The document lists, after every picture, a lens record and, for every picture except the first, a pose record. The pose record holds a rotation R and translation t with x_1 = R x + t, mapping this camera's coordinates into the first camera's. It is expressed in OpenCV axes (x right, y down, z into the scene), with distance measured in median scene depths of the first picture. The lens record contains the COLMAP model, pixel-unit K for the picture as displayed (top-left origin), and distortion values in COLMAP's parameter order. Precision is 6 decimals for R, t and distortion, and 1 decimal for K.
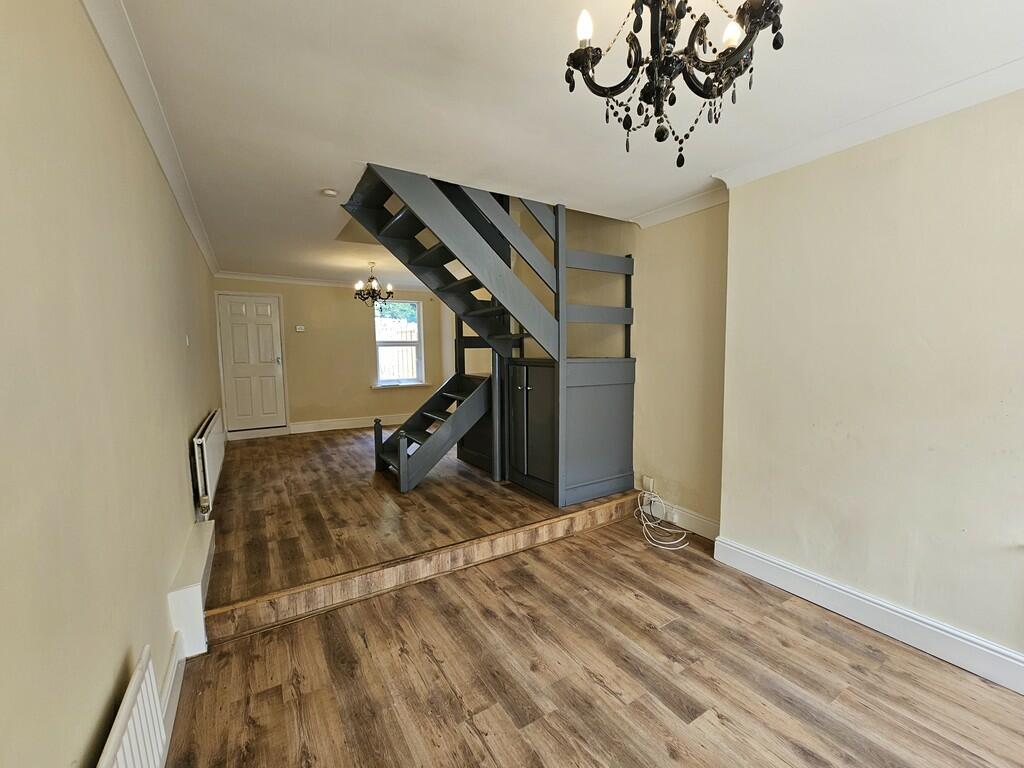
lens RADIAL K [[418.3, 0, 512.1], [0, 418.3, 384.5], [0, 0, 1]] dist [0.000368, 0.000333]
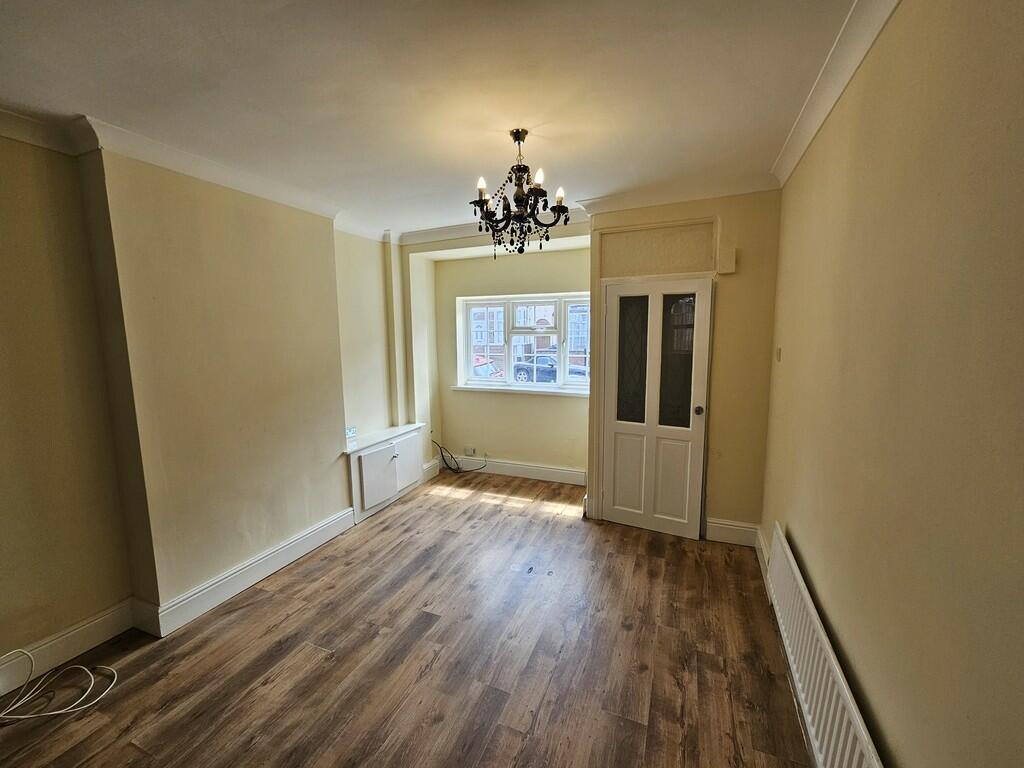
lens RADIAL K [[418.3, 0, 512.2], [0, 418.3, 383.8], [0, 0, 1]] dist [0.000368, 0.000333]
pose [[-0.569945, -0.080031, 0.817776, -0.692429], [0.088513, 0.983474, 0.157936, -0.153788], [-0.816902, 0.162398, -0.553442, 1.211040]]
